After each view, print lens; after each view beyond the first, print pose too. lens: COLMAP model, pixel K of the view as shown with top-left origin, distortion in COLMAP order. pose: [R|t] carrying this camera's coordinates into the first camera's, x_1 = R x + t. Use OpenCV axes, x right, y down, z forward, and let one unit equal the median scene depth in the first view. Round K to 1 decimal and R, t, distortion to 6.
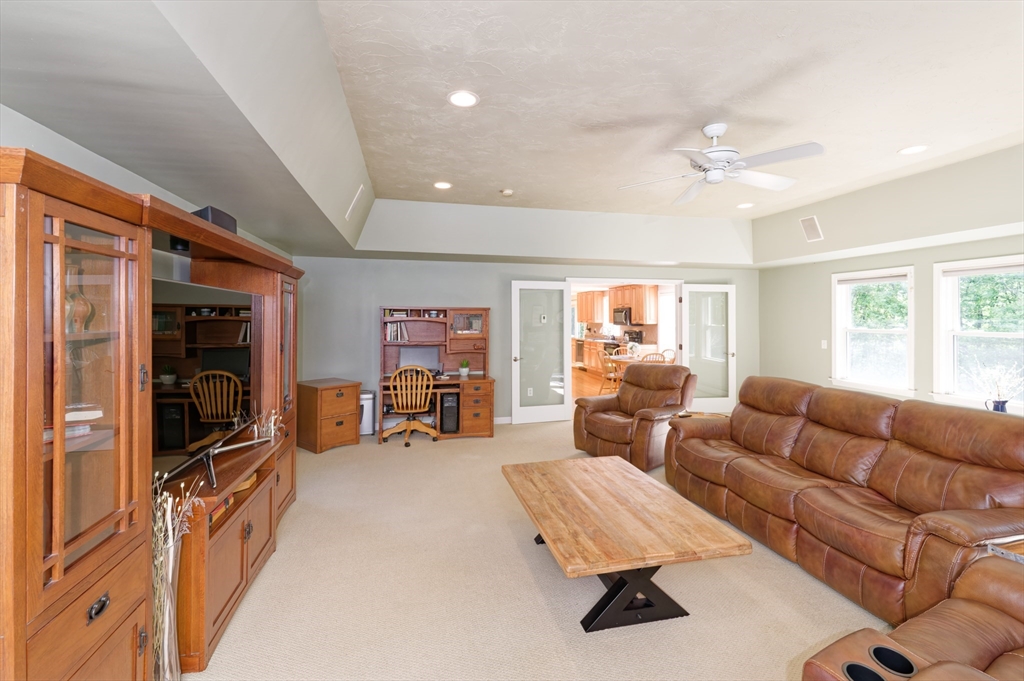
lens RADIAL K [[449.2, 0, 510.4], [0, 449.2, 313.9], [0, 0, 1]] dist [-0.019614, -0.000764]
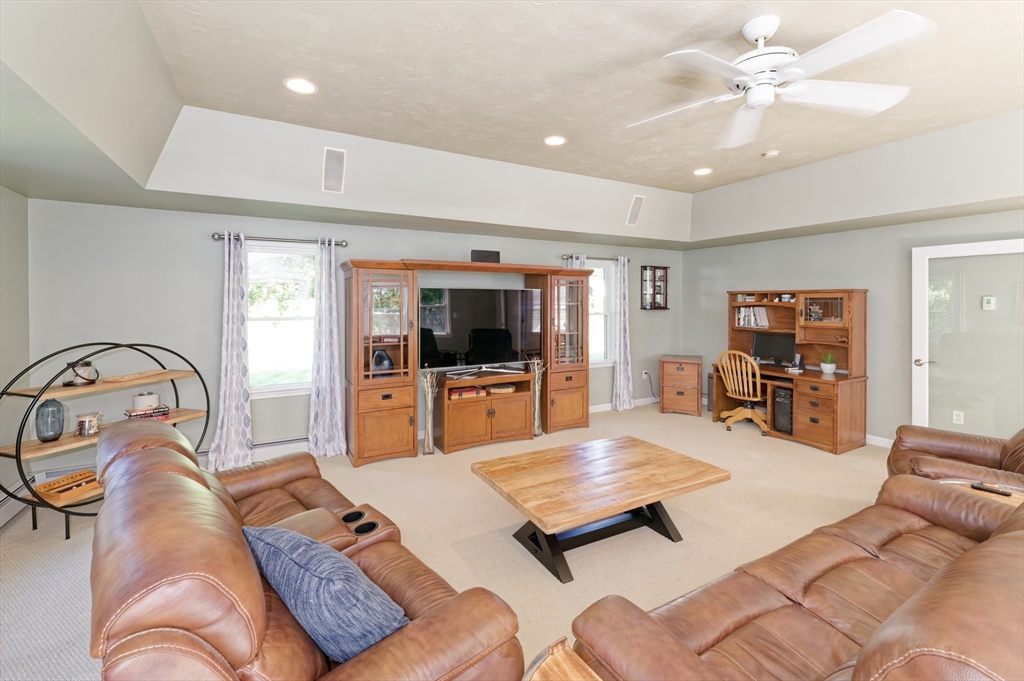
lens RADIAL K [[449.2, 0, 510.4], [0, 449.2, 303.9], [0, 0, 1]] dist [-0.019614, -0.000764]
pose [[0.266056, 0.001297, -0.963957, 0.568617], [0.004309, 0.999988, 0.002535, 0.008528], [0.963948, -0.004829, 0.266047, 0.255422]]
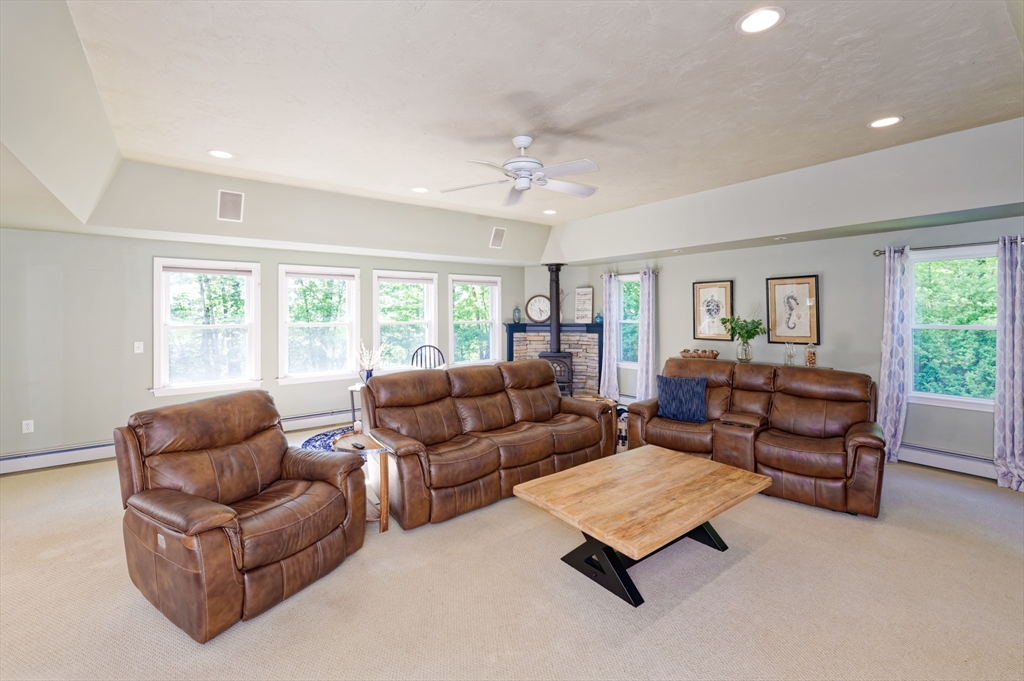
lens RADIAL K [[449.2, 0, 525.0], [0, 449.2, 311.2], [0, 0, 1]] dist [-0.019614, -0.000764]
pose [[-0.421105, 0.001918, 0.907010, -0.297426], [0.003645, 0.999993, -0.000422, 0.008180], [-0.907005, 0.003128, -0.421109, 0.819300]]
